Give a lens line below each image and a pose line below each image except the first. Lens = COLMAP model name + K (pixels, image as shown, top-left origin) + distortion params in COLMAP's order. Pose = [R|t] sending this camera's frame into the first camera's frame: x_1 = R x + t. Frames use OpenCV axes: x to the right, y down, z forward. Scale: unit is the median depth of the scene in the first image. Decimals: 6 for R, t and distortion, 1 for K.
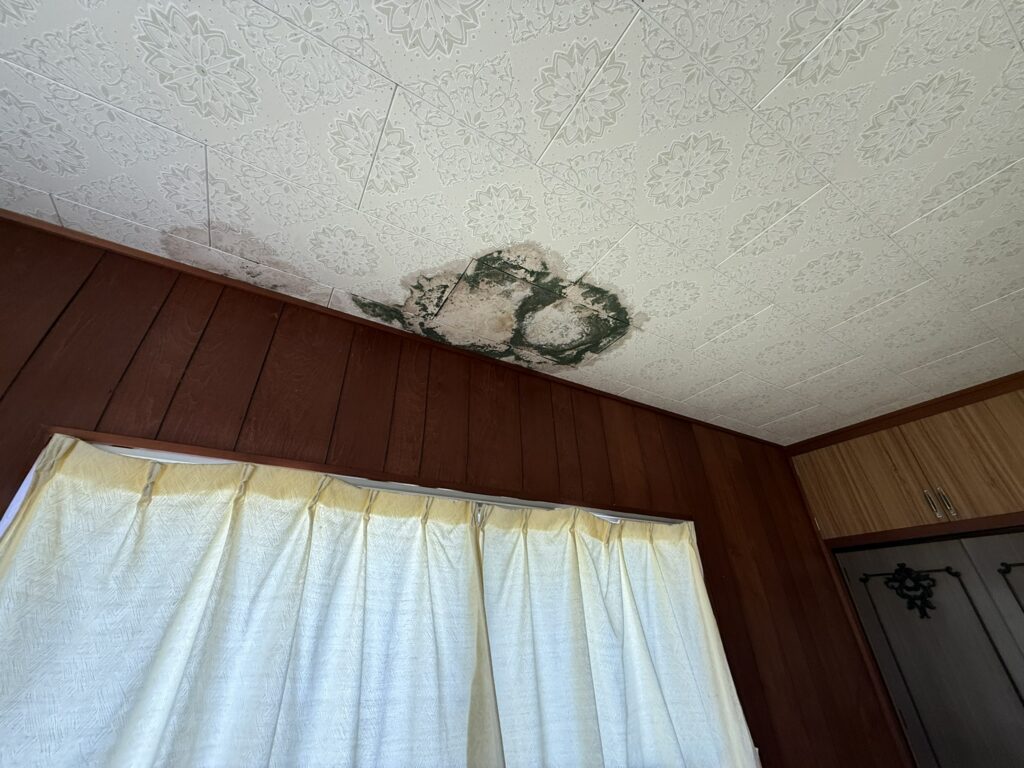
lens RADIAL K [[402.7, 0, 512.0], [0, 402.7, 384.0], [0, 0, 1]] dist [-0.000279, -0.000030]
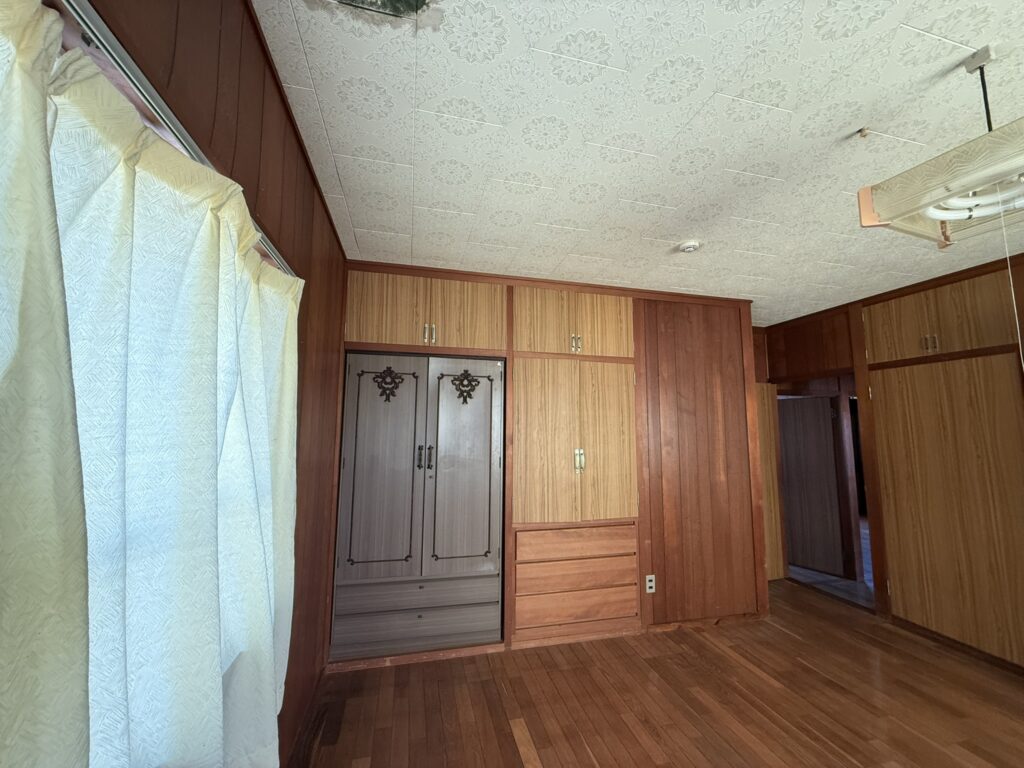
lens RADIAL K [[402.7, 0, 512.0], [0, 402.7, 384.0], [0, 0, 1]] dist [-0.000279, -0.000030]
pose [[0.283802, 0.126115, 0.950553, -0.216685], [-0.490422, 0.870938, 0.030871, 0.264517], [-0.823980, -0.474934, 0.309023, 0.219939]]
